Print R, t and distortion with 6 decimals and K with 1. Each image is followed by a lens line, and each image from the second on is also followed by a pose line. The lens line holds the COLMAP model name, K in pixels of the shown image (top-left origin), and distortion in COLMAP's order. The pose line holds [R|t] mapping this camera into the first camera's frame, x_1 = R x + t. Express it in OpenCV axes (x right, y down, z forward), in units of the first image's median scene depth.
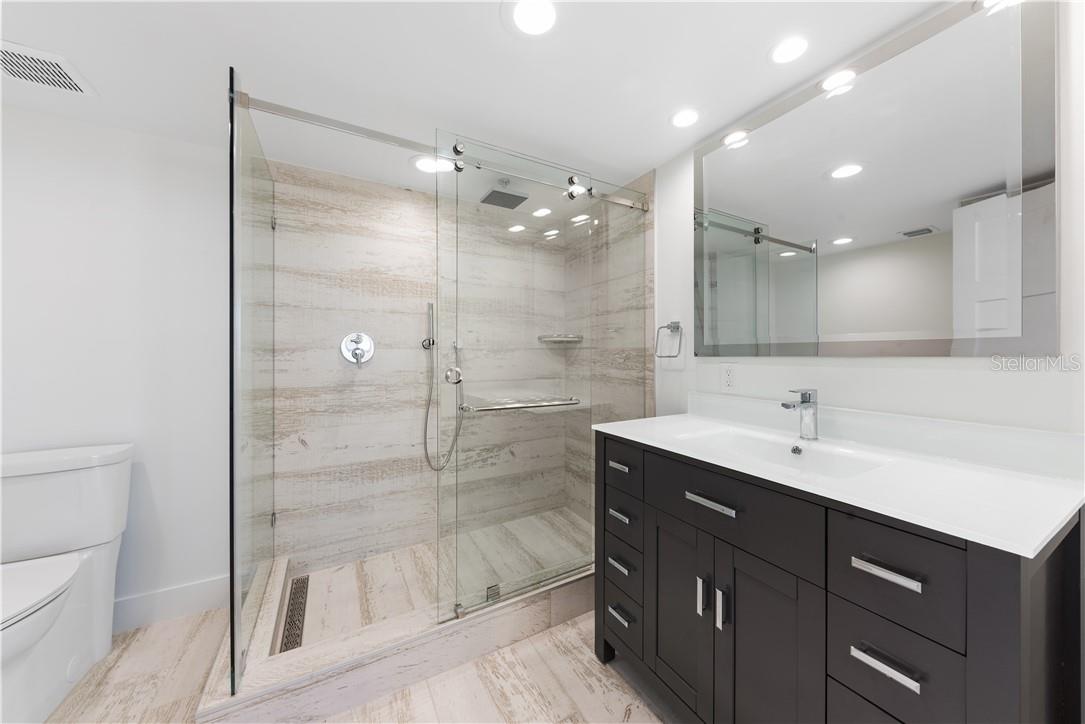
lens RADIAL K [[380.7, 0, 552.5], [0, 380.7, 353.1], [0, 0, 1]] dist [0.002726, -0.001713]
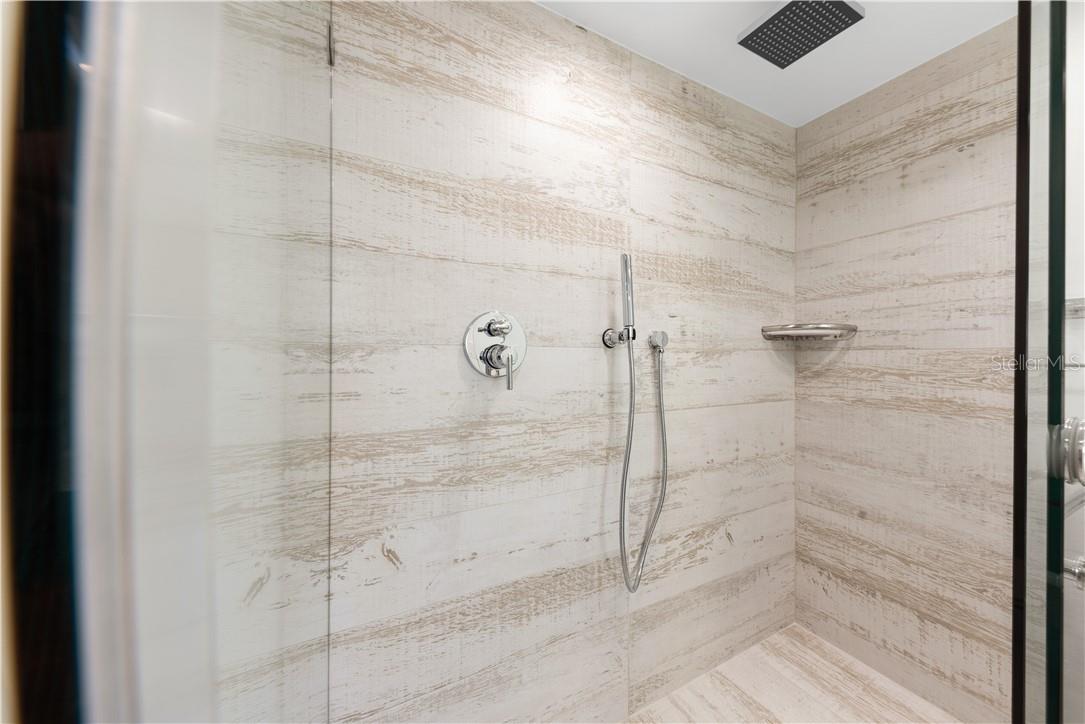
lens RADIAL K [[375.1, 0, 546.3], [0, 375.1, 355.7], [0, 0, 1]] dist [0.011435, -0.003184]
pose [[0.996780, 0.005079, -0.080020, -0.418791], [-0.004971, 0.999986, 0.001552, -0.000691], [0.080027, -0.001149, 0.996792, 0.549233]]
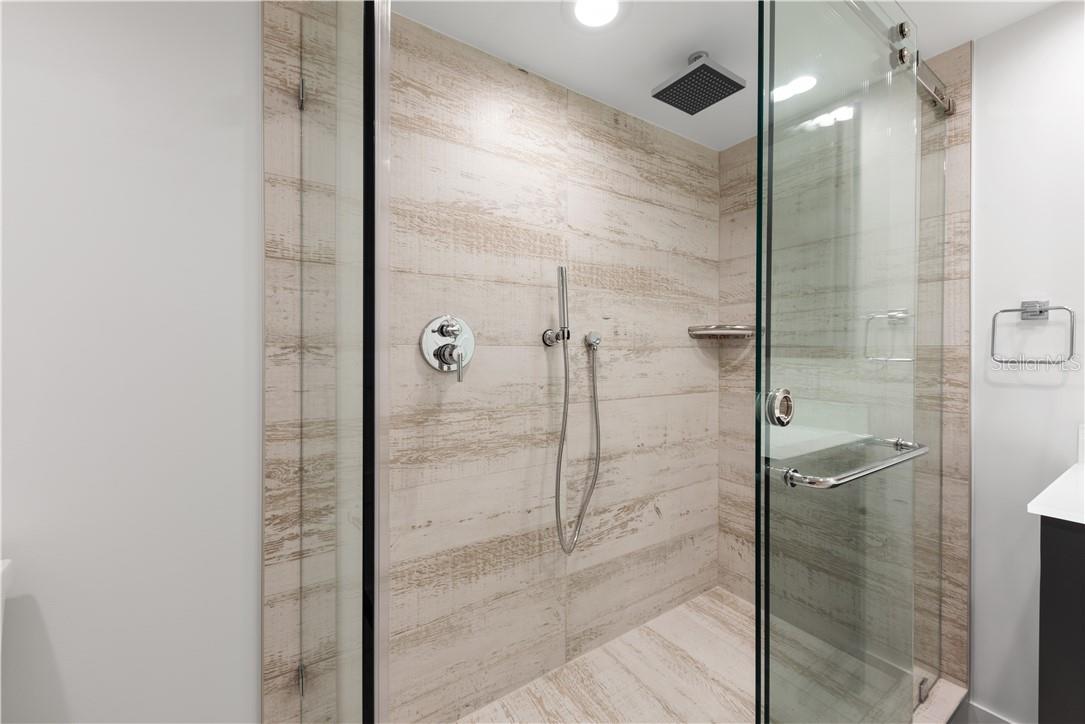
lens RADIAL K [[441.9, 0, 574.1], [0, 441.9, 353.1], [0, 0, 1]] dist [0.003995, 0.000111]
pose [[0.997345, 0.004068, 0.072708, -0.381430], [-0.004473, 0.999975, 0.005408, -0.004435], [-0.072684, -0.005719, 0.997339, 0.350526]]
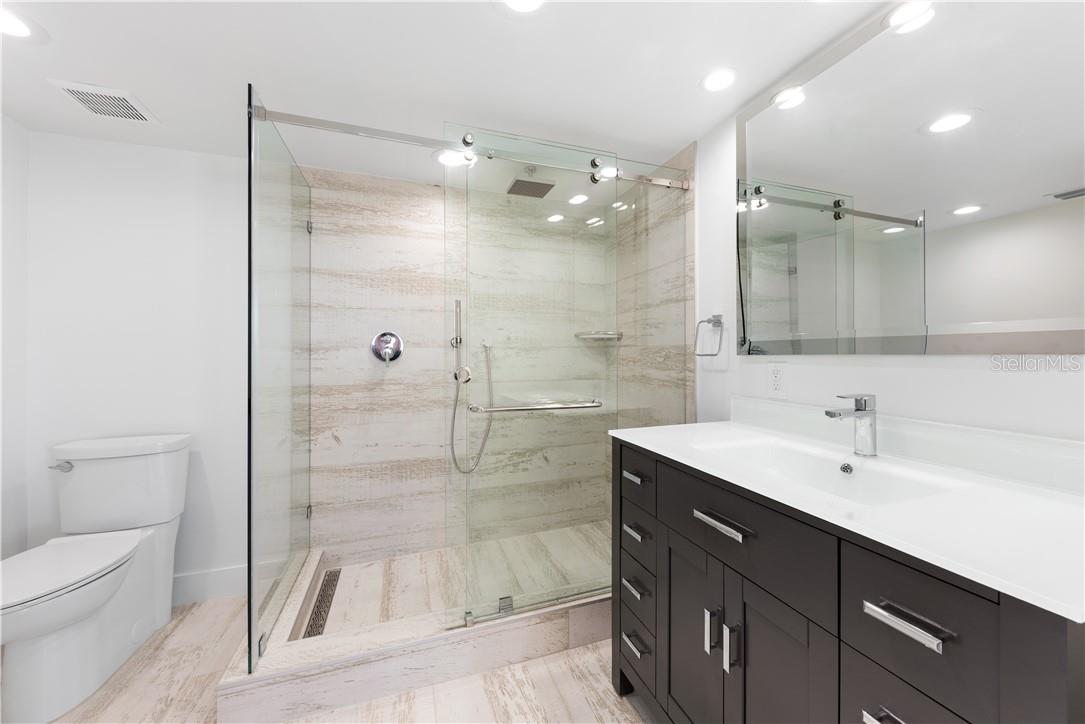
lens RADIAL K [[410.9, 0, 546.2], [0, 410.9, 350.9], [0, 0, 1]] dist [0.000361, -0.000352]
pose [[0.984242, -0.002251, -0.176810, 0.094103], [0.001566, 0.999991, -0.004016, 0.002585], [0.176817, 0.003676, 0.984237, 0.007935]]
